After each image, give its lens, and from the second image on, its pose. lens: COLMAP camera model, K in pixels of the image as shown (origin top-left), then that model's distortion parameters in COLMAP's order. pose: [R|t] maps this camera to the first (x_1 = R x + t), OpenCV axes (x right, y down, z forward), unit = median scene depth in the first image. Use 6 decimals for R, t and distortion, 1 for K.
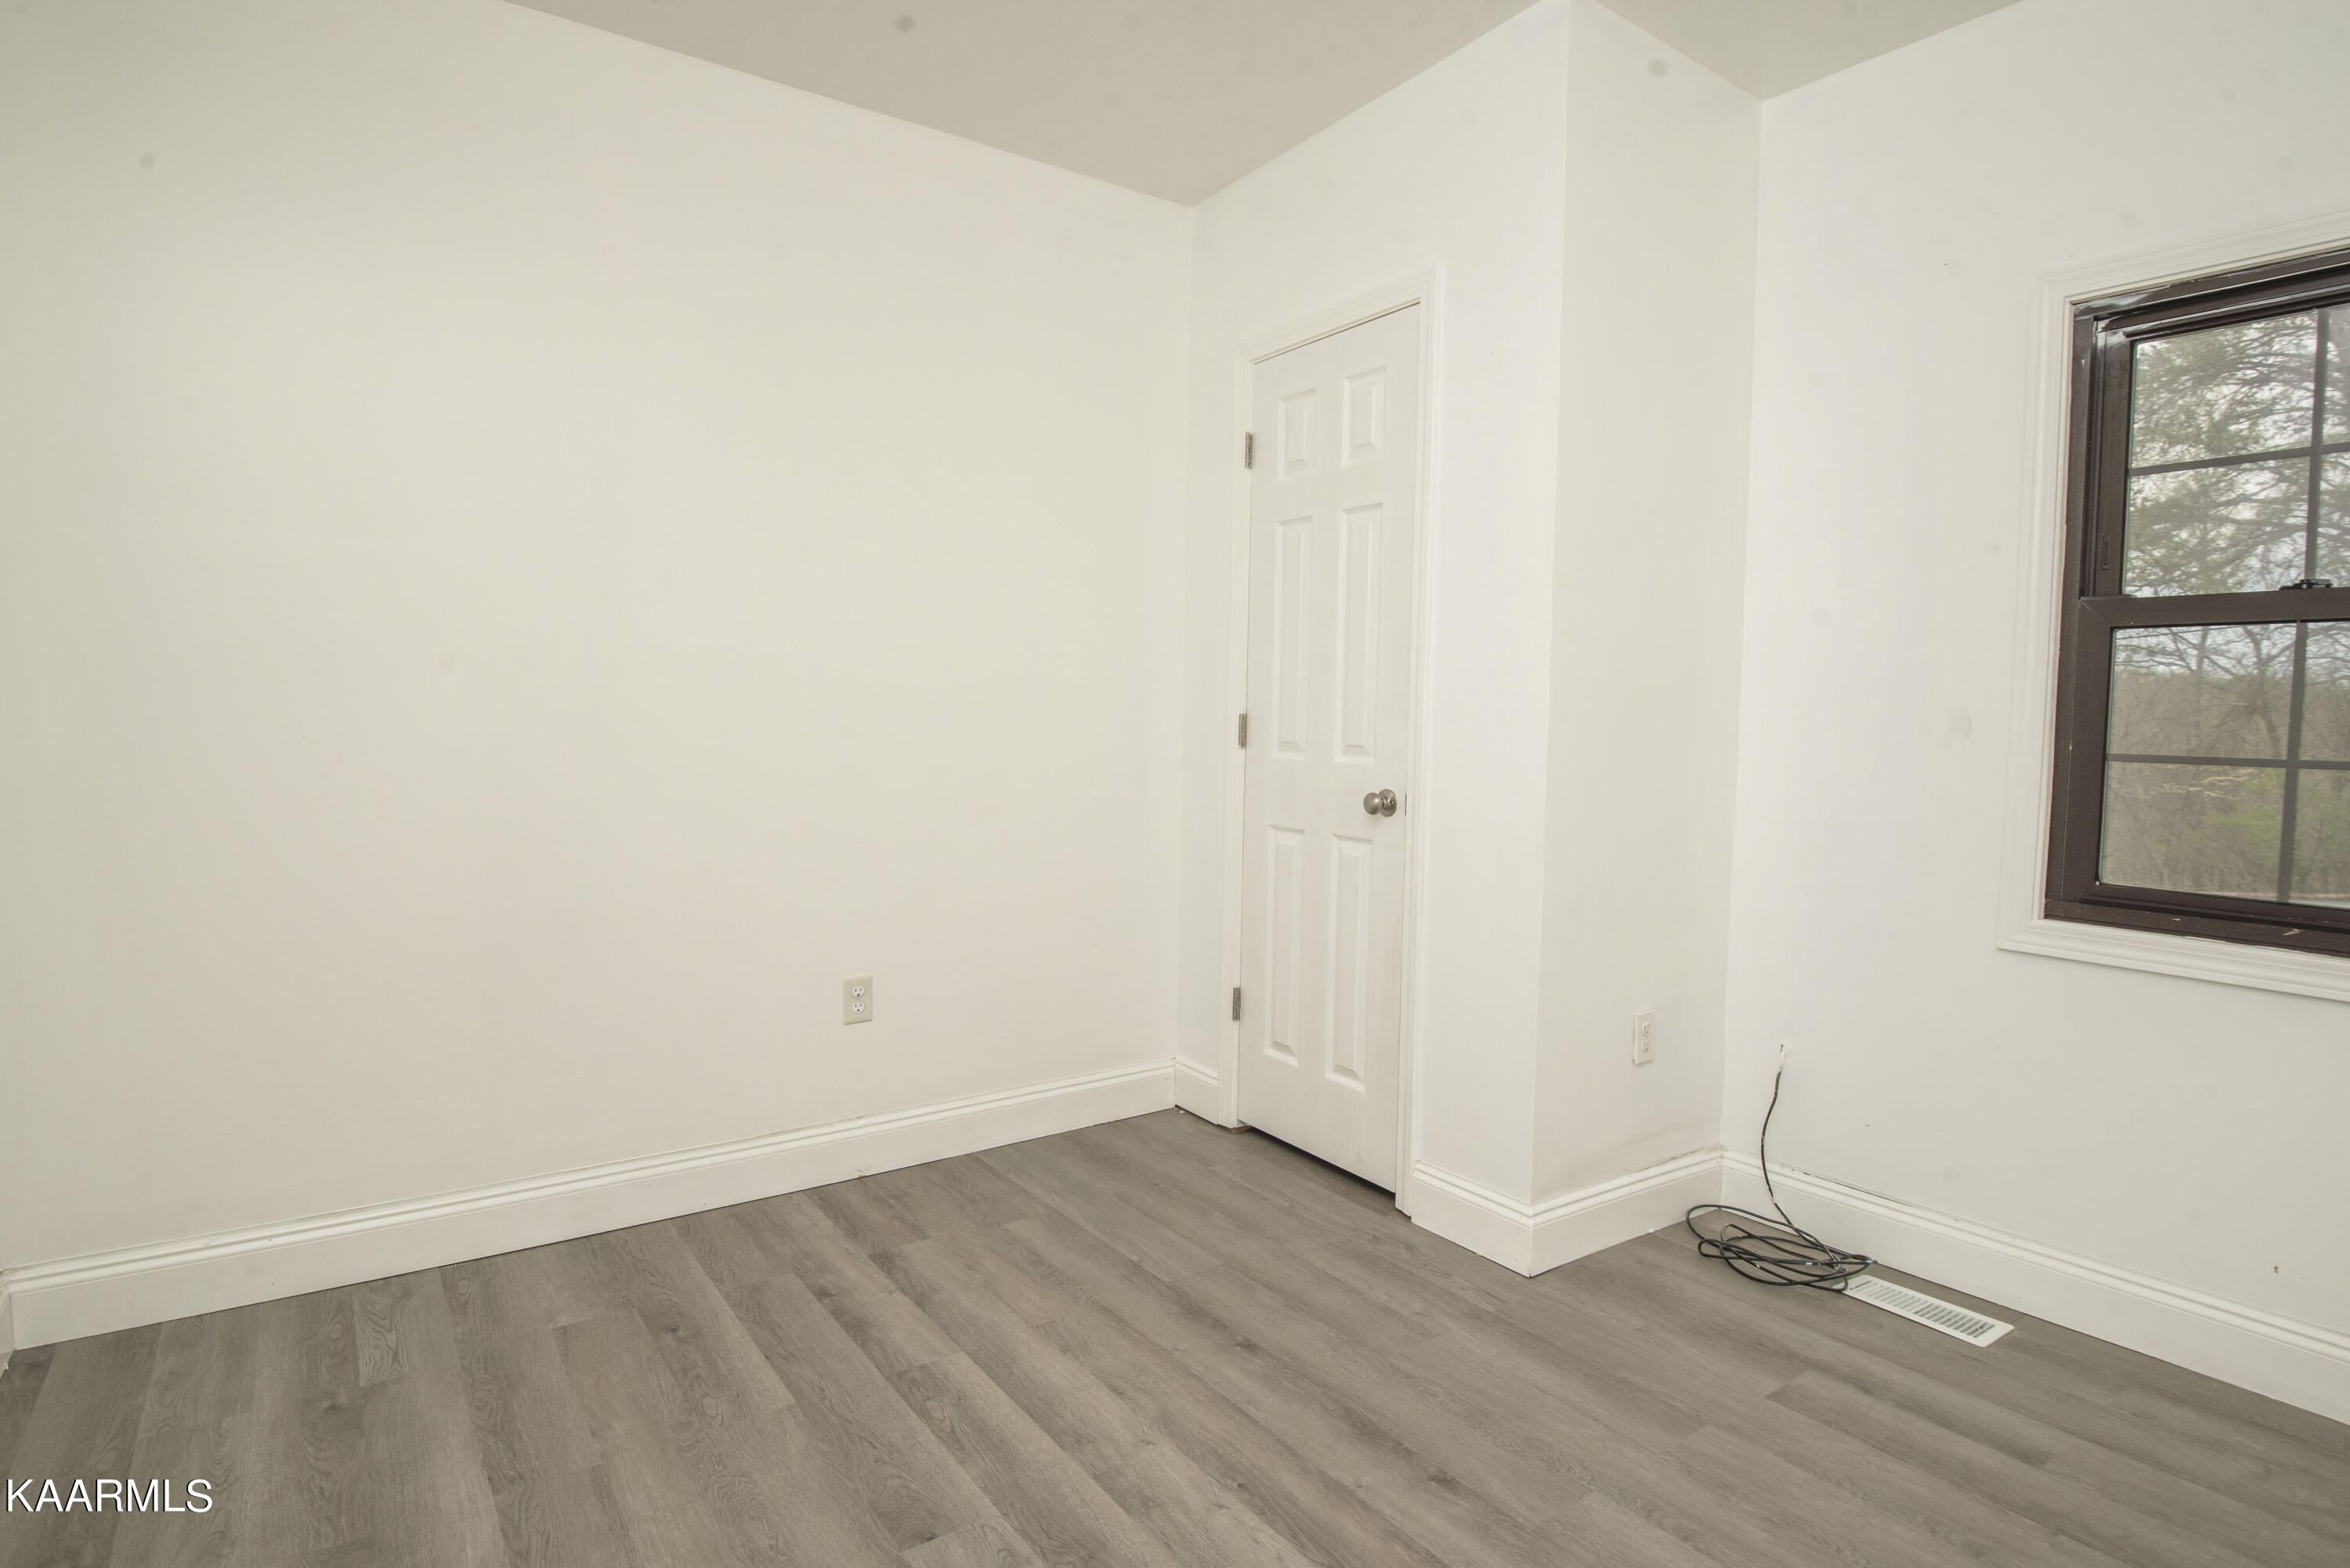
lens RADIAL K [[1154.5, 0, 1175.0], [0, 1154.5, 784.0], [0, 0, 1]] dist [-0.012721, -0.000260]
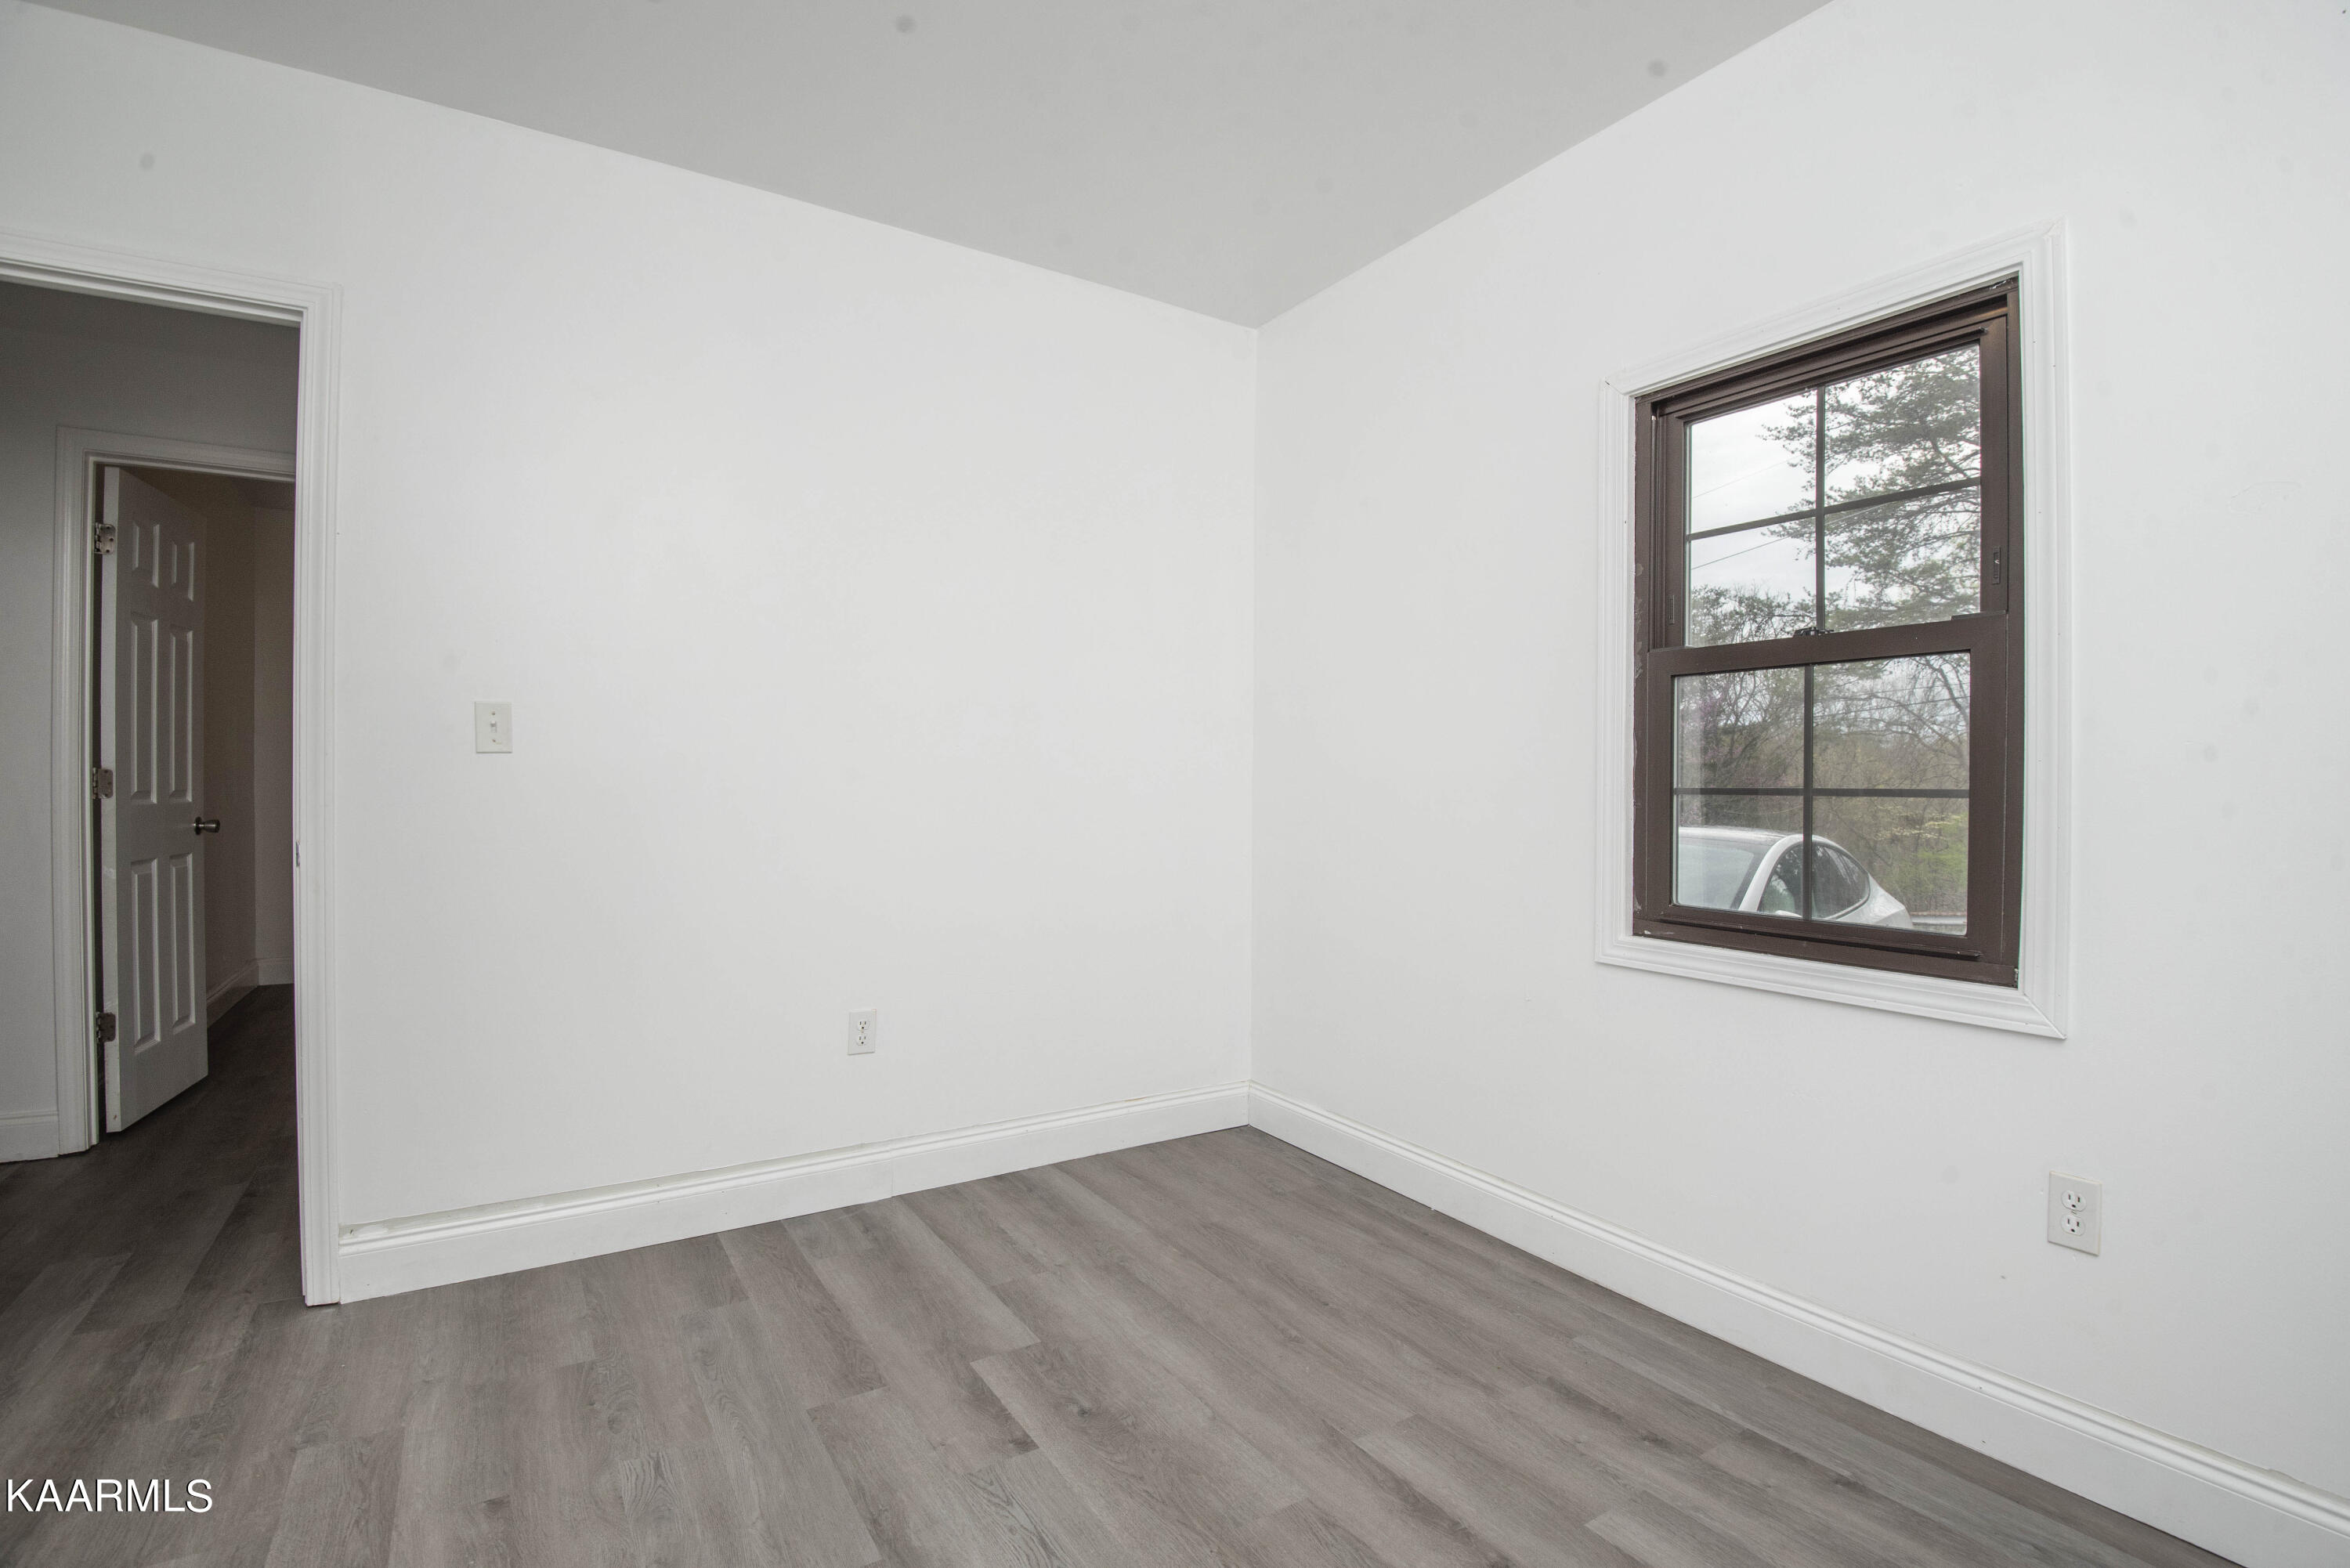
lens RADIAL K [[1051.7, 0, 1175.0], [0, 1051.7, 784.0], [0, 0, 1]] dist [-0.030861, -0.000781]
pose [[0.996875, -0.018355, -0.076829, 0.422966], [0.015193, 0.999021, -0.041542, 0.004078], [0.077516, 0.040245, 0.996179, -0.050612]]
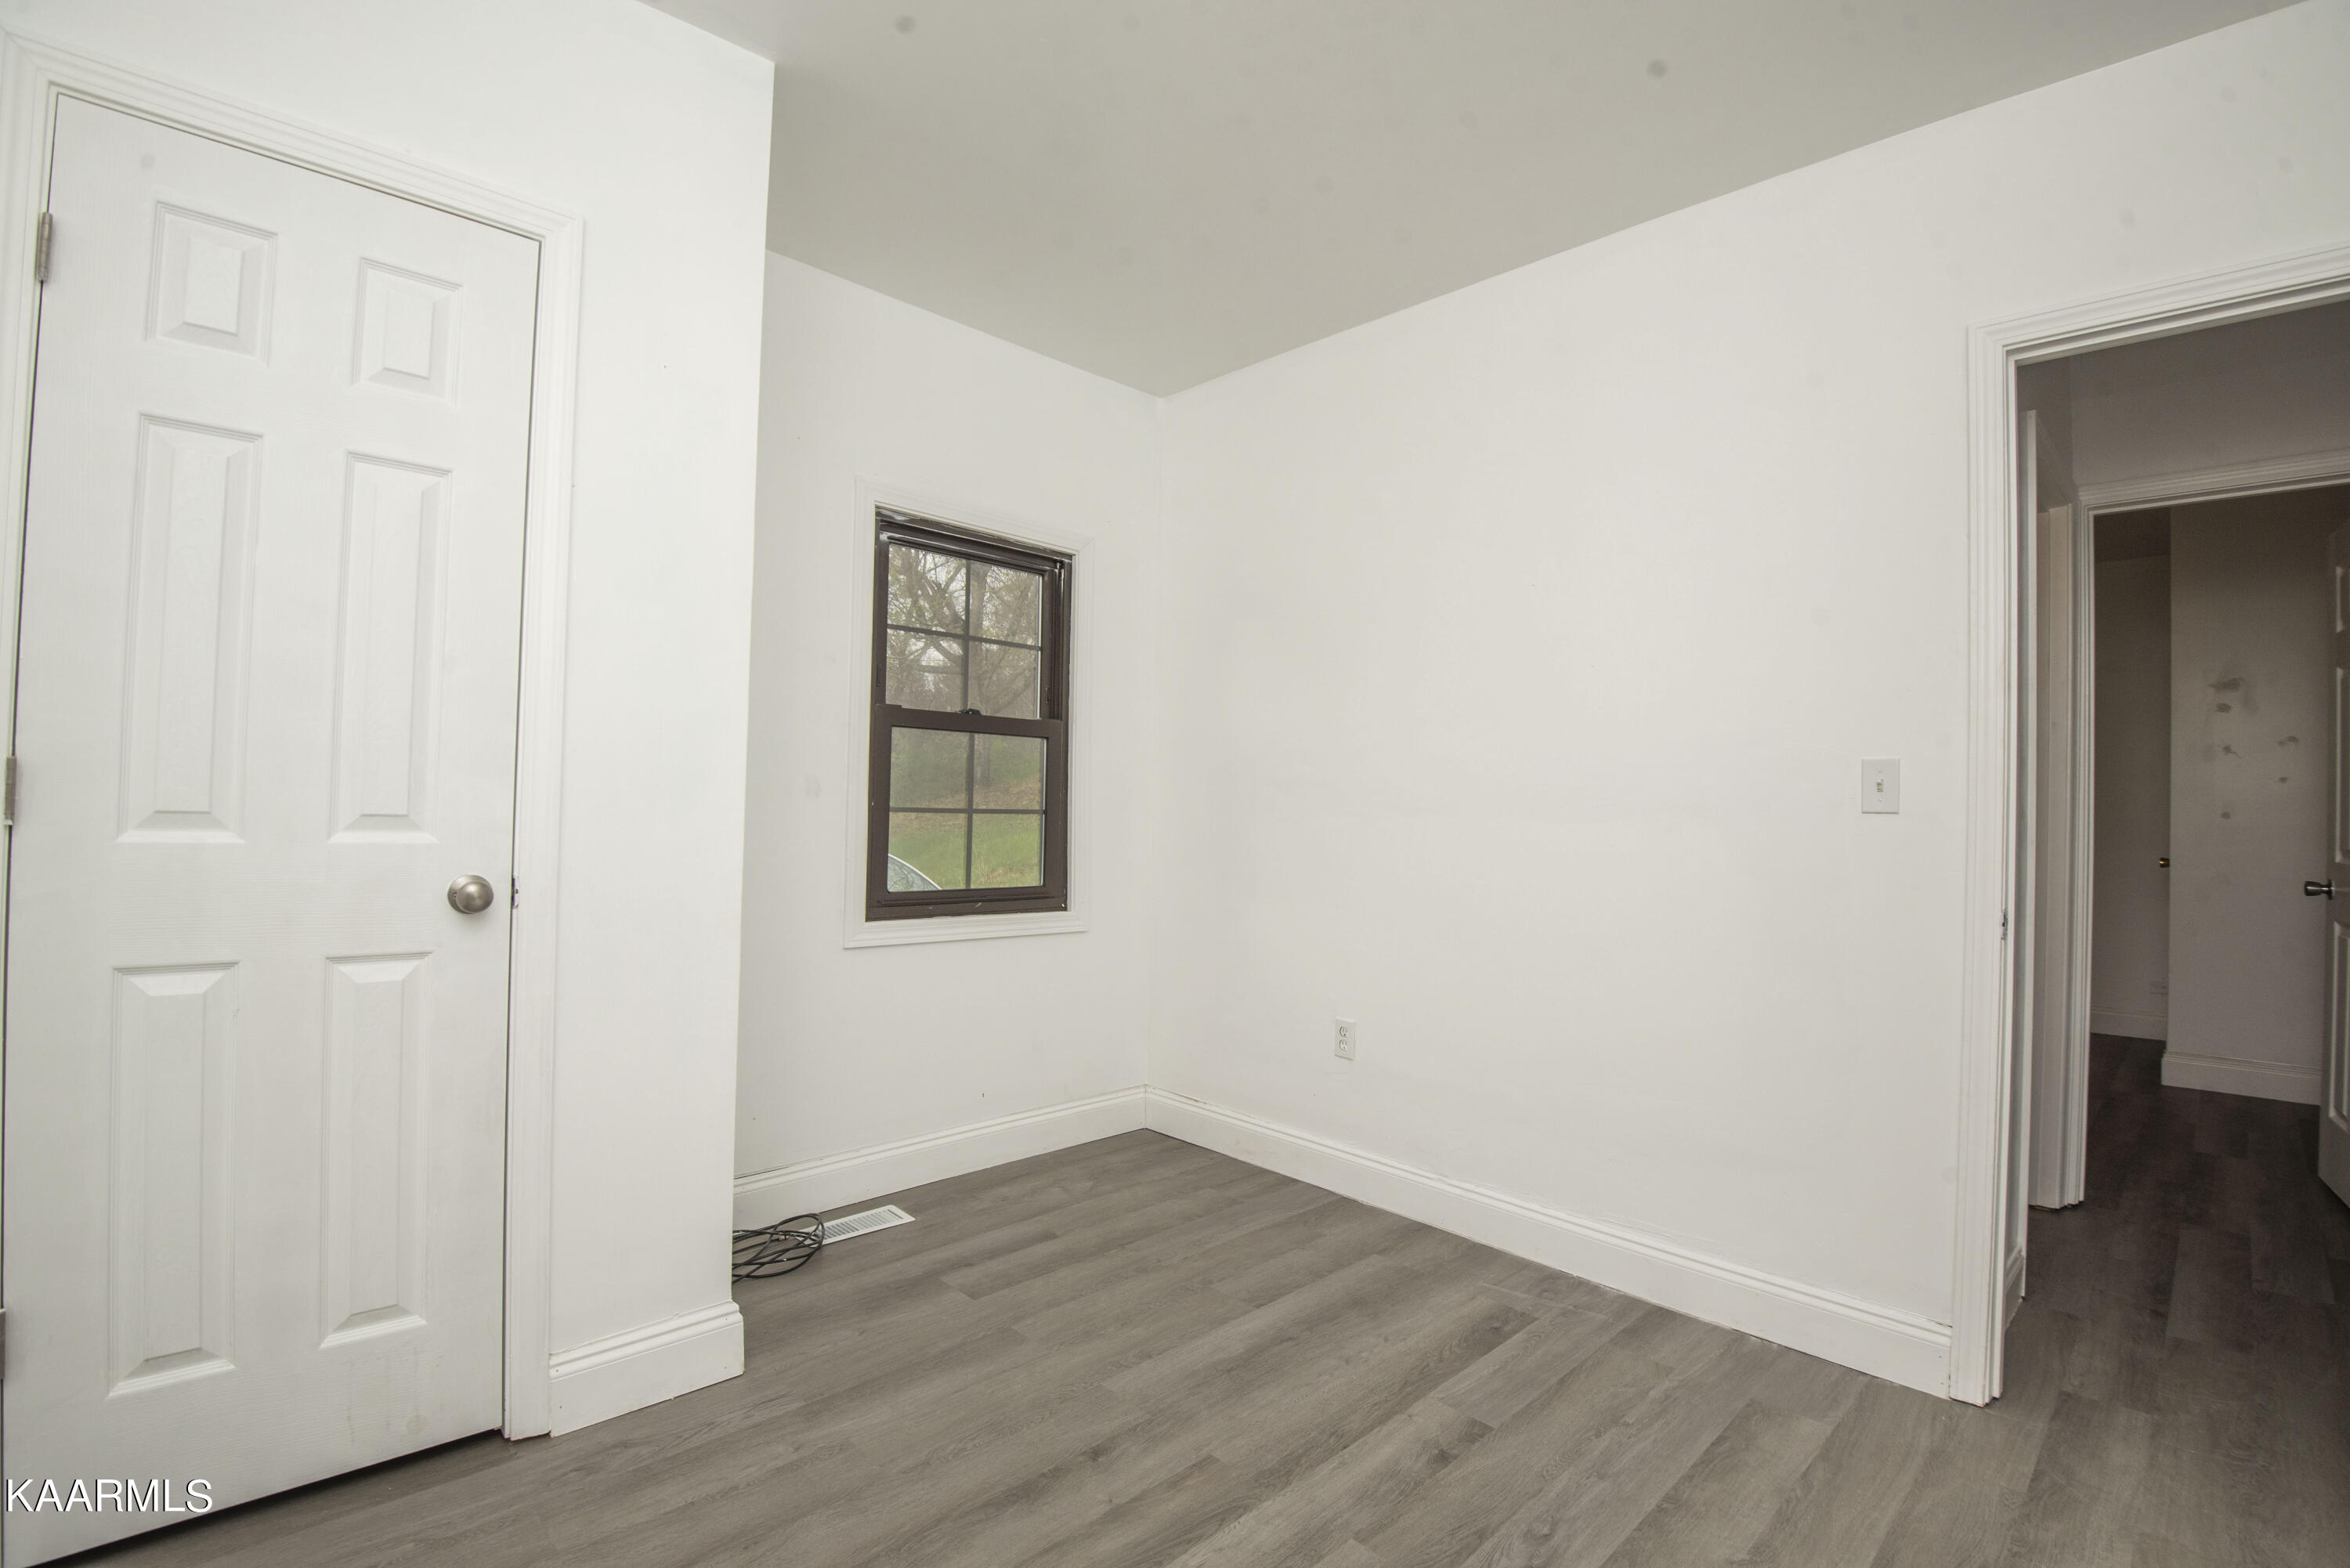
lens RADIAL K [[1051.7, 0, 1175.0], [0, 1051.7, 784.0], [0, 0, 1]] dist [-0.030861, -0.000781]
pose [[-0.119358, 0.001237, 0.992850, -0.646936], [0.032586, 0.999465, 0.002672, -0.050361], [-0.992316, 0.032672, -0.119335, 0.820731]]
